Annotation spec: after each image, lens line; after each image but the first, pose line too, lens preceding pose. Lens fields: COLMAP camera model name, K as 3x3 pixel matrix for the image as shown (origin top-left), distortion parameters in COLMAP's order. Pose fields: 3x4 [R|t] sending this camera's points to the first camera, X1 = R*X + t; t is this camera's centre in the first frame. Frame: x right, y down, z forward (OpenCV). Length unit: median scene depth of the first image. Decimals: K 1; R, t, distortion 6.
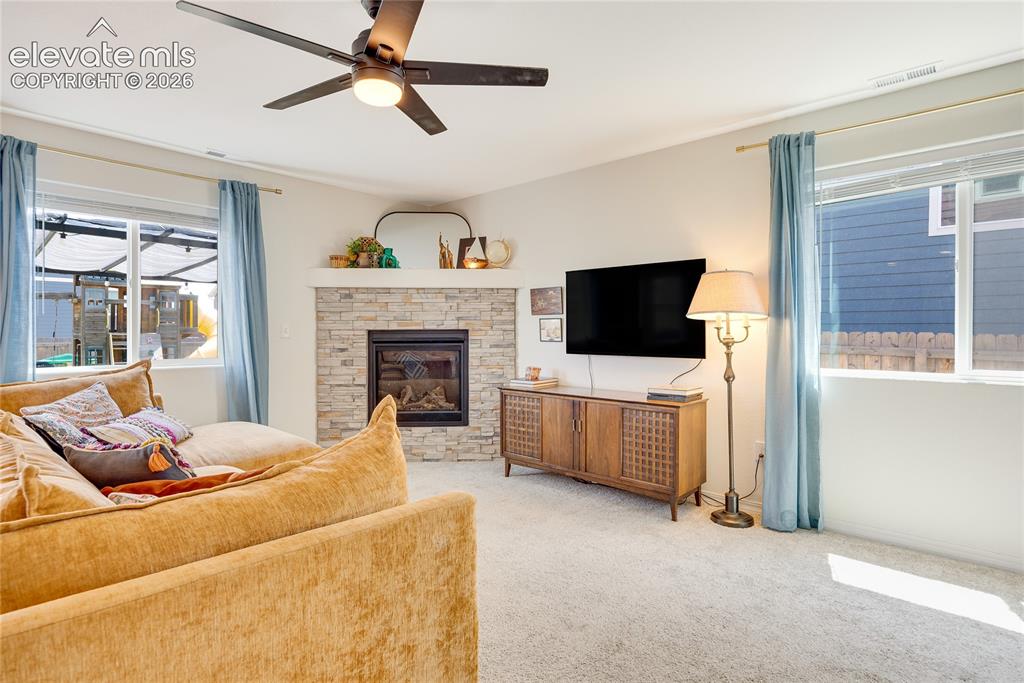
lens RADIAL K [[538.7, 0, 504.0], [0, 538.7, 341.7], [0, 0, 1]] dist [0.006754, 0.000329]
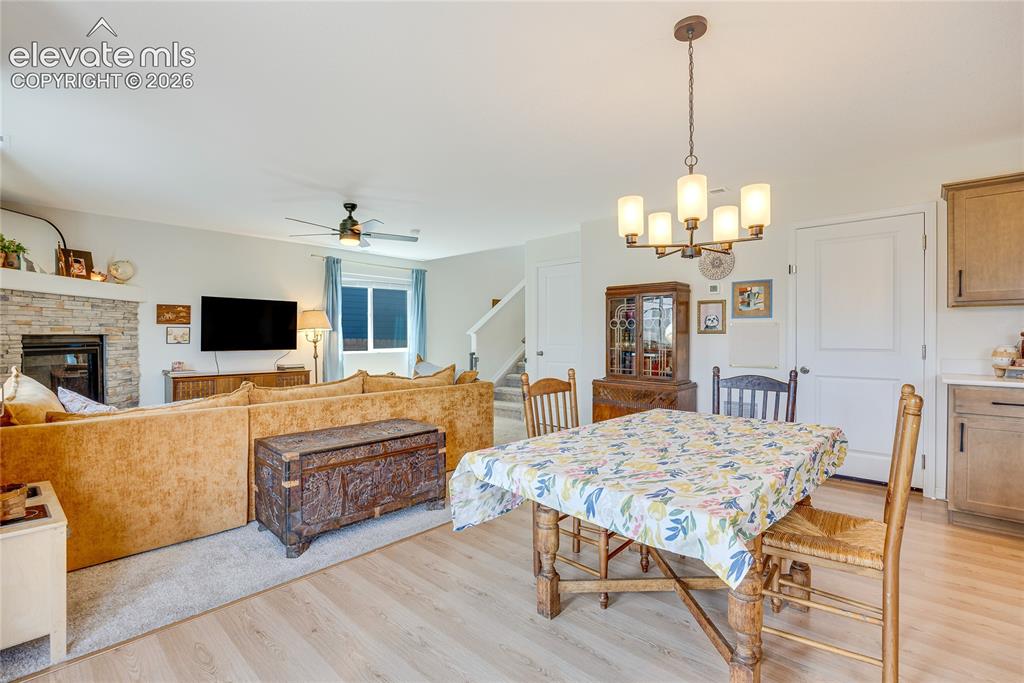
lens RADIAL K [[466.5, 0, 517.9], [0, 466.5, 340.6], [0, 0, 1]] dist [-0.007373, -0.000843]
pose [[-0.016785, -0.009078, 0.999818, -1.085603], [0.018351, 0.999788, 0.009386, -0.003041], [-0.999691, 0.018506, -0.016615, 0.134334]]
